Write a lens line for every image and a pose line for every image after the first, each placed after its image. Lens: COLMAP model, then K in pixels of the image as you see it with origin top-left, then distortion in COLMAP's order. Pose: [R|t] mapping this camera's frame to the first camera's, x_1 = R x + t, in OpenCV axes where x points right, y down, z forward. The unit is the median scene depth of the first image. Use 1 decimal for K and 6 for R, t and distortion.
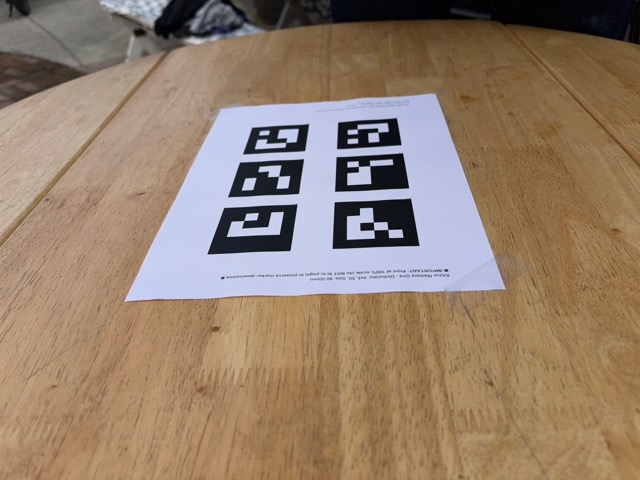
lens RADIAL K [[498.3, 0, 319.1], [0, 498.3, 240.1], [0, 0, 1]] dist [0.019480, -0.032879]
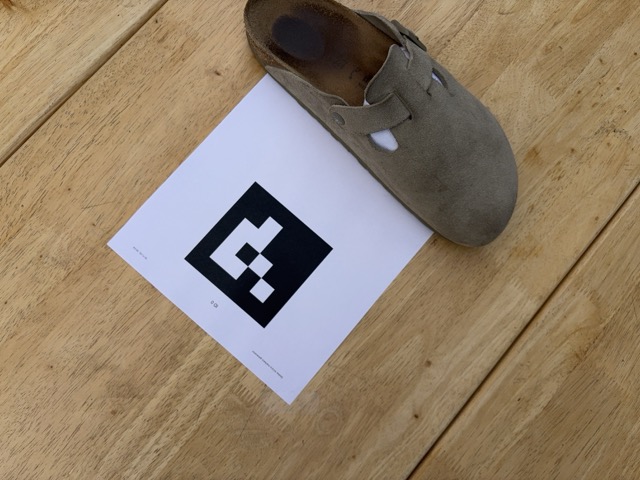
lens RADIAL K [[498.3, 0, 319.1], [0, 498.3, 240.1], [0, 0, 1]] dist [0.019480, -0.032879]
pose [[0.769264, 0.636001, 0.061118, 0.016303], [-0.481498, 0.514179, 0.709775, -0.947615], [0.419992, -0.575433, 0.701772, 0.027203]]
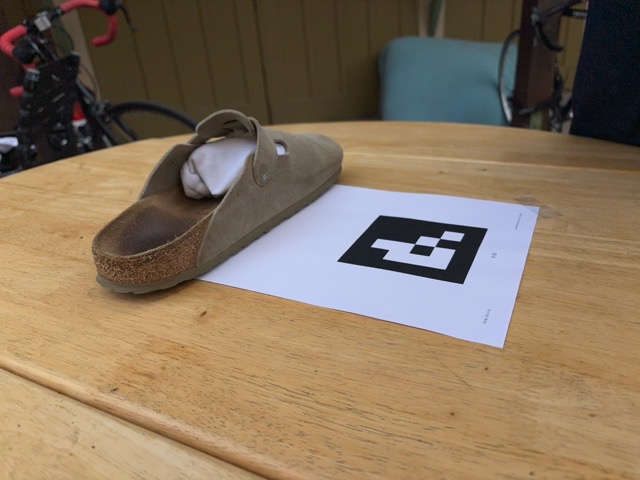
lens RADIAL K [[496.2, 0, 320.0], [0, 496.2, 240.0], [0, 0, 1]] dist [0.009151, -0.006857]
pose [[0.421326, -0.342125, 0.839902, -1.037353], [0.573213, 0.818130, 0.045712, -0.132591], [-0.702788, 0.462183, 0.540810, 0.378643]]
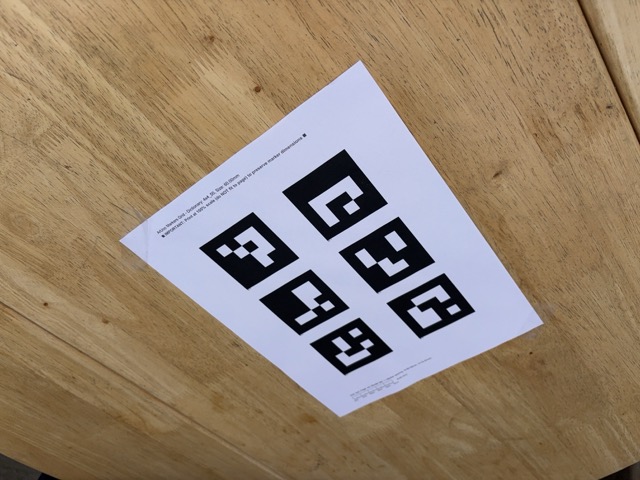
lens RADIAL K [[498.3, 0, 319.1], [0, 498.3, 240.1], [0, 0, 1]] dist [0.019480, -0.032879]
pose [[-0.765533, 0.466050, 0.443573, -0.498032], [-0.345967, -0.879446, 0.326928, -0.409406], [0.542464, 0.096813, 0.834482, 0.122536]]
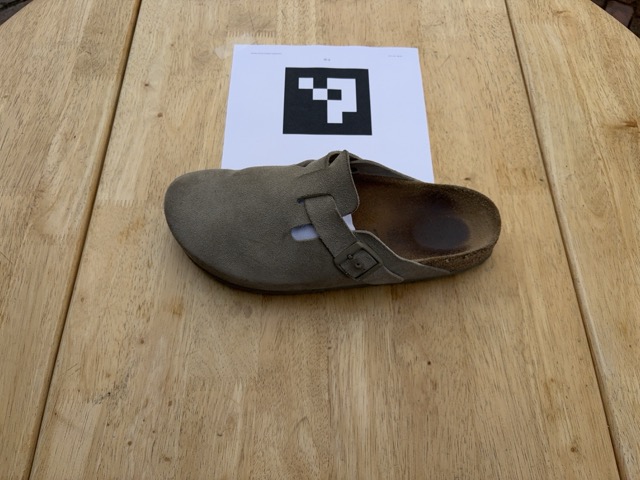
lens RADIAL K [[508.2, 0, 320.0], [0, 508.2, 240.0], [0, 0, 1]] dist [-0.046687, 0.107502]
pose [[-0.997483, 0.058605, 0.039905, -0.015985], [0.028470, -0.184387, 0.982441, -1.581748], [0.064934, 0.981105, 0.182255, 0.980198]]
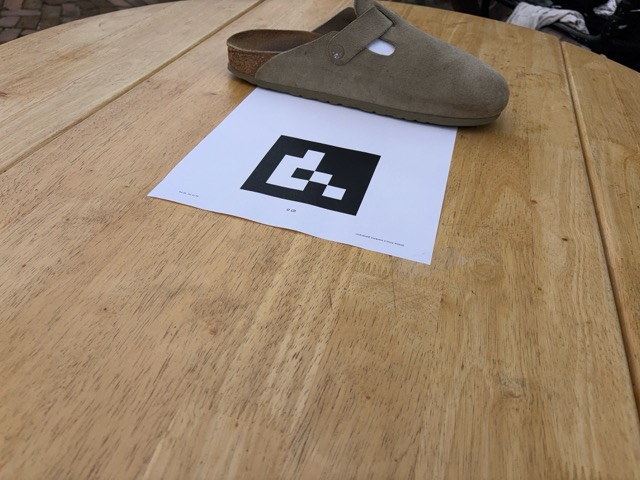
lens RADIAL K [[496.2, 0, 320.0], [0, 496.2, 240.0], [0, 0, 1]] dist [0.009151, -0.006857]
pose [[0.954690, 0.280656, -0.098992, 0.174747], [-0.274890, 0.959067, 0.068014, 0.126189], [0.114029, -0.037720, 0.992761, -0.340146]]
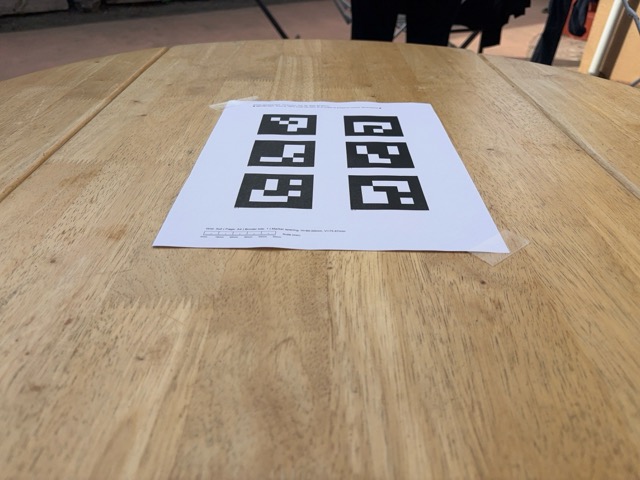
lens RADIAL K [[498.3, 0, 319.1], [0, 498.3, 240.1], [0, 0, 1]] dist [0.019480, -0.032879]
pose [[-0.996485, 0.082648, 0.013703, 0.027678], [0.040198, 0.328188, 0.943757, -1.204579], [0.073502, 0.940990, -0.330357, 1.686172]]
